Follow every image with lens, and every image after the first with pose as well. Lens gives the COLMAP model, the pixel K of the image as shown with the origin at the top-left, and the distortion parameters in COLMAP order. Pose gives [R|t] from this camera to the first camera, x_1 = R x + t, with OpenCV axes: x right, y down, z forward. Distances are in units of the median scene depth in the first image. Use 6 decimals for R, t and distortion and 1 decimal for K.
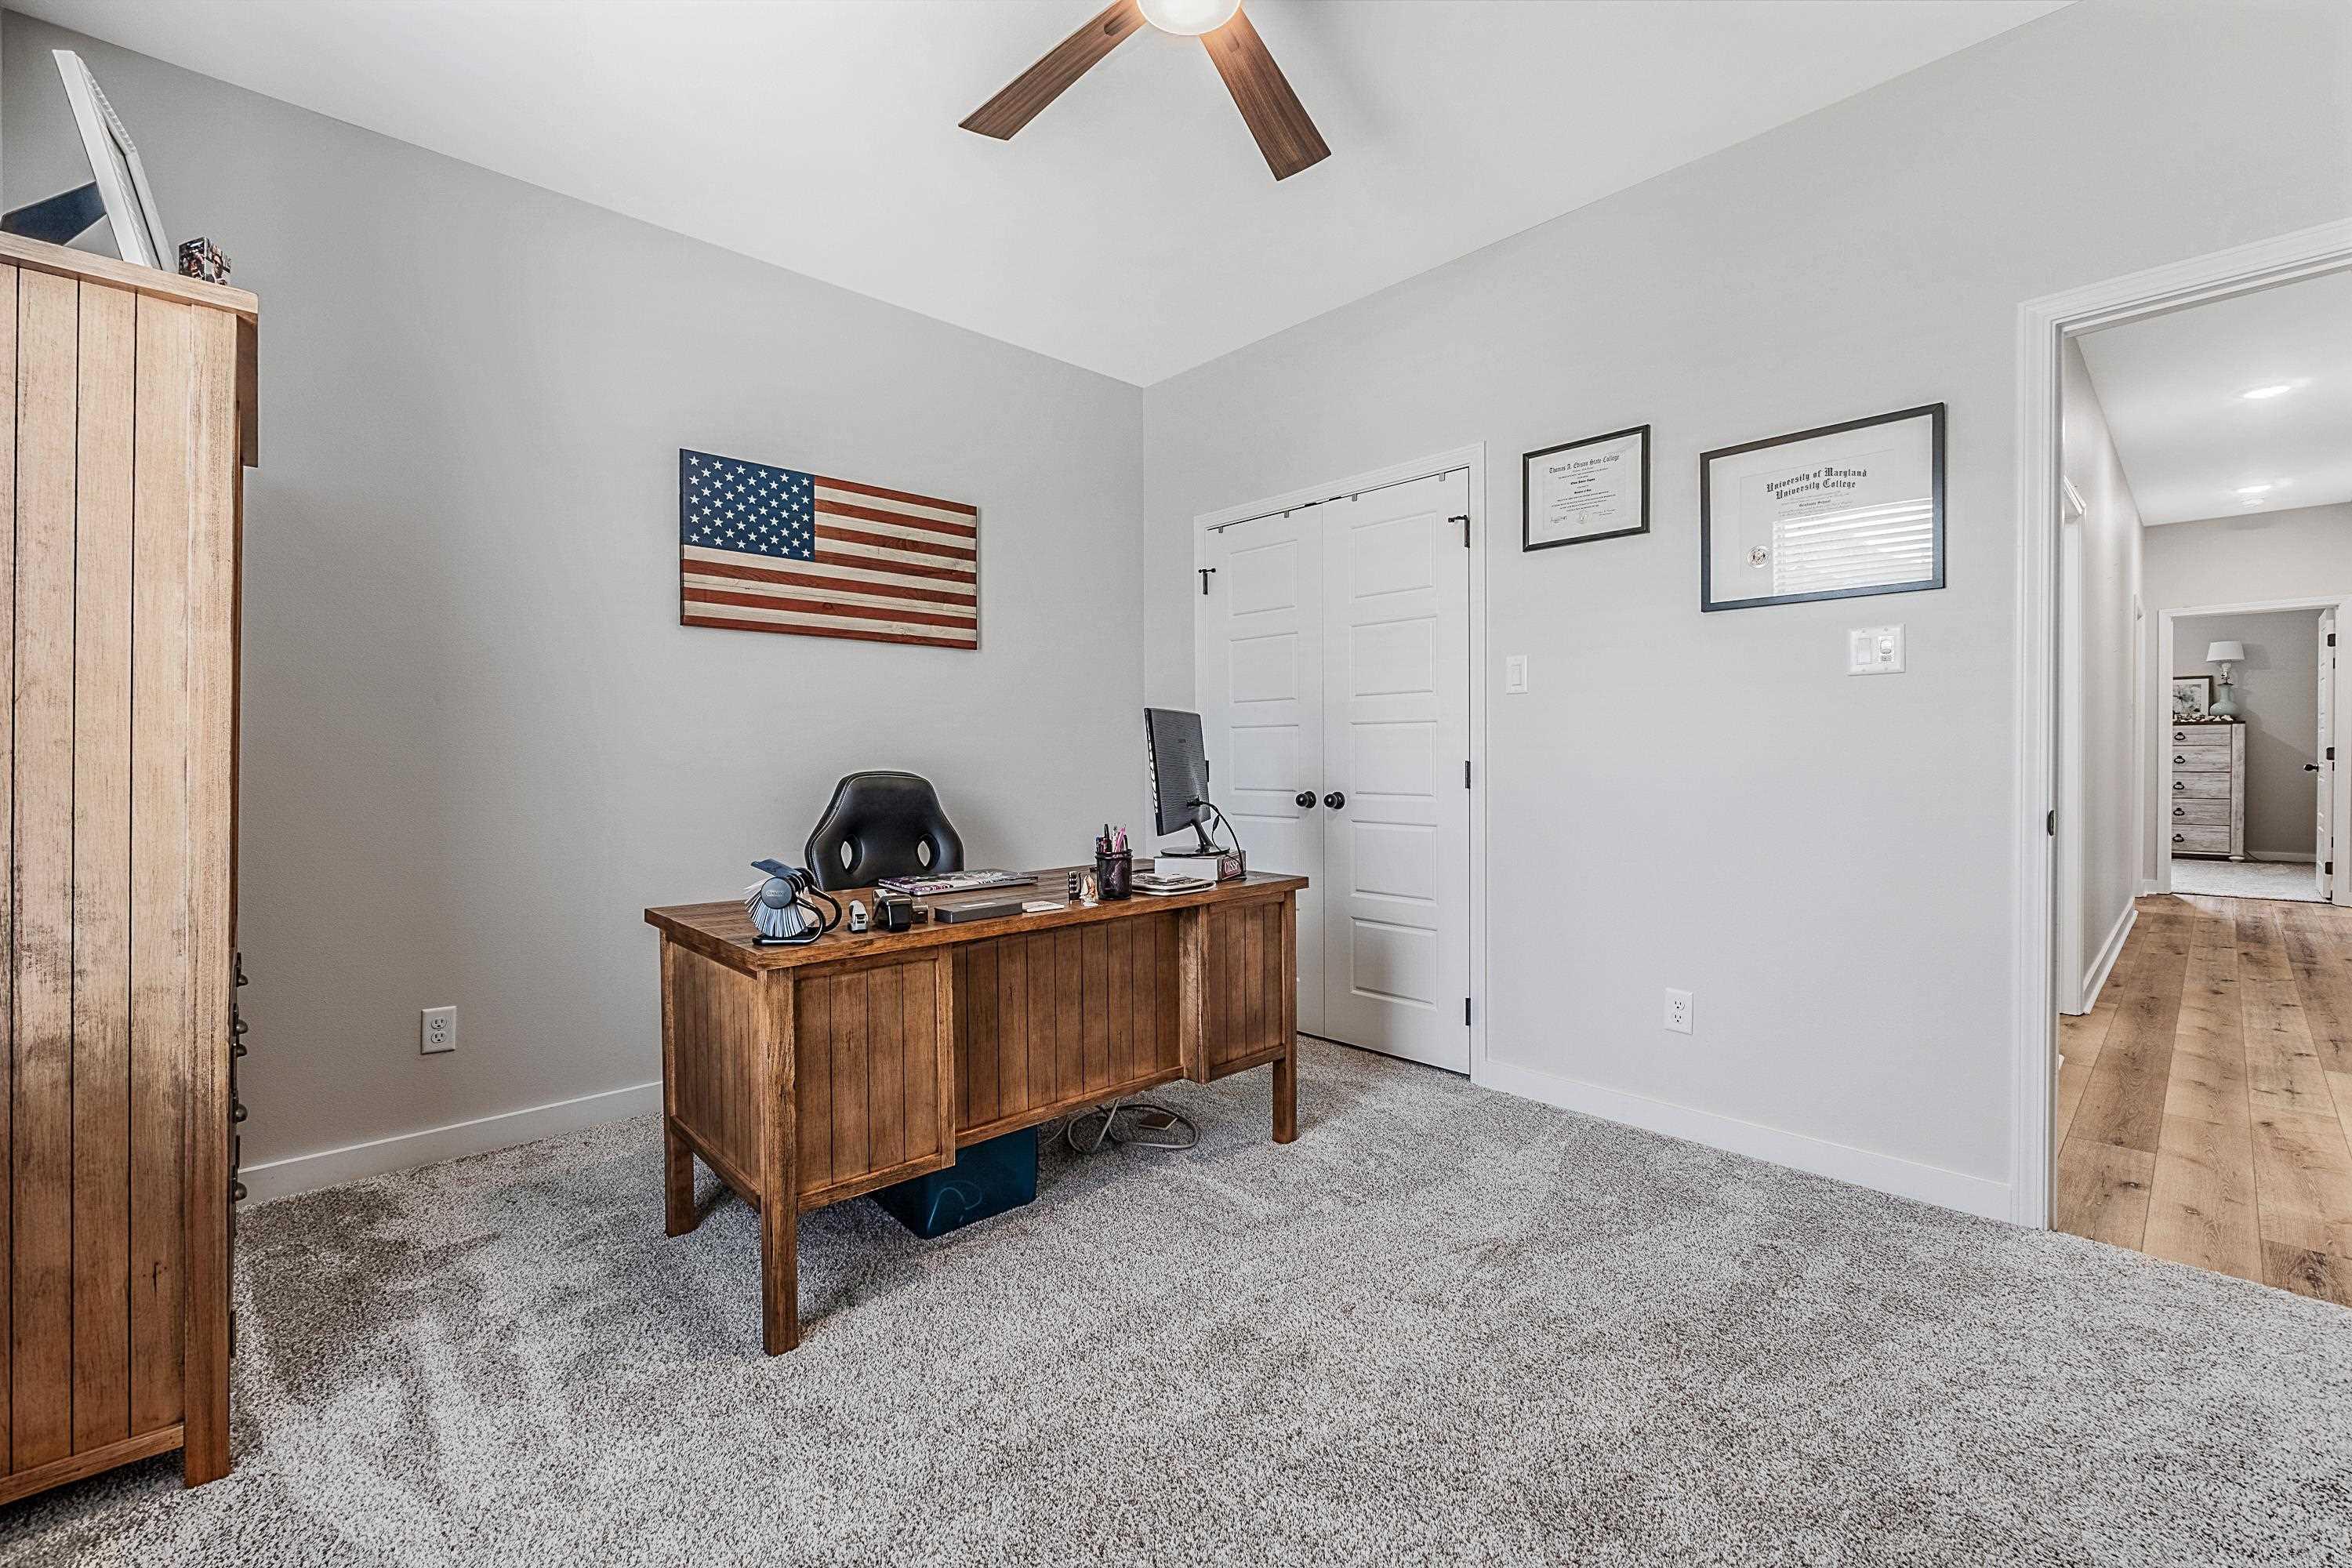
lens RADIAL K [[1000.2, 0, 1176.6], [0, 1000.2, 756.3], [0, 0, 1]] dist [-0.001274, -0.000216]
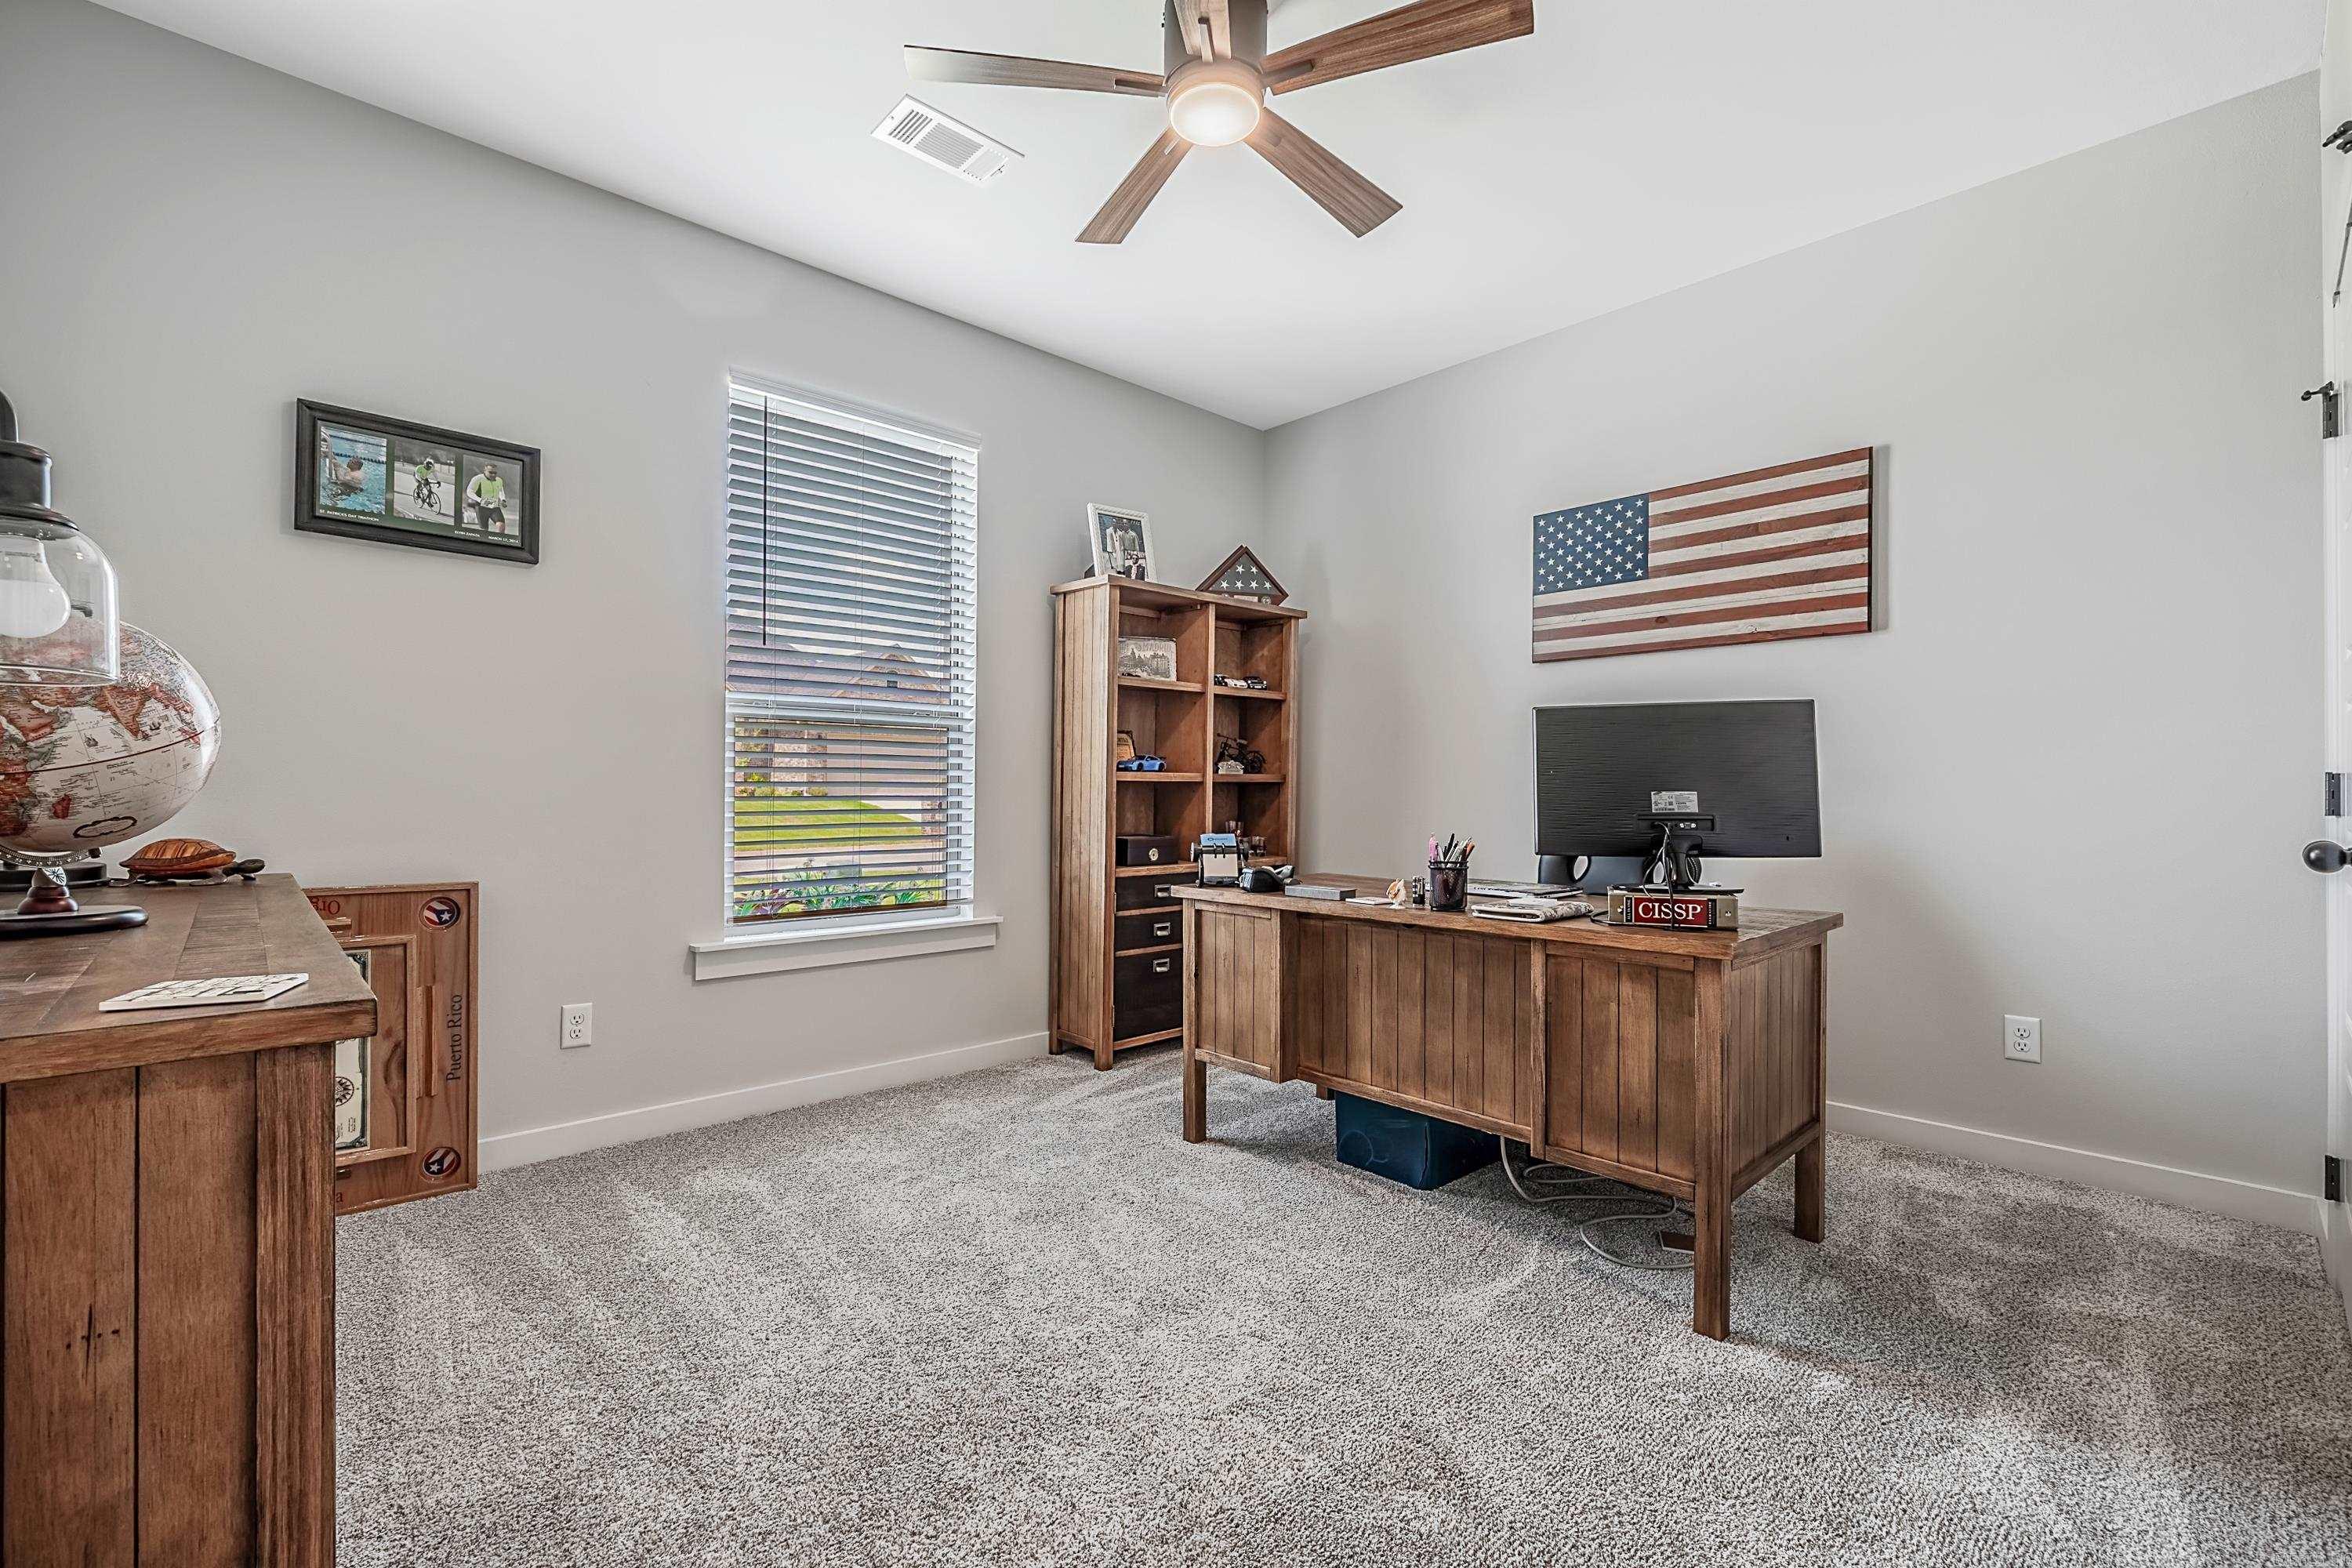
lens RADIAL K [[992.2, 0, 1176.0], [0, 992.2, 784.0], [0, 0, 1]] dist [-0.003429, -0.000562]
pose [[-0.003141, -0.003155, -0.999990, 0.686463], [-0.006516, 0.999974, -0.003135, 0.019752], [0.999974, 0.006506, -0.003161, 0.570638]]
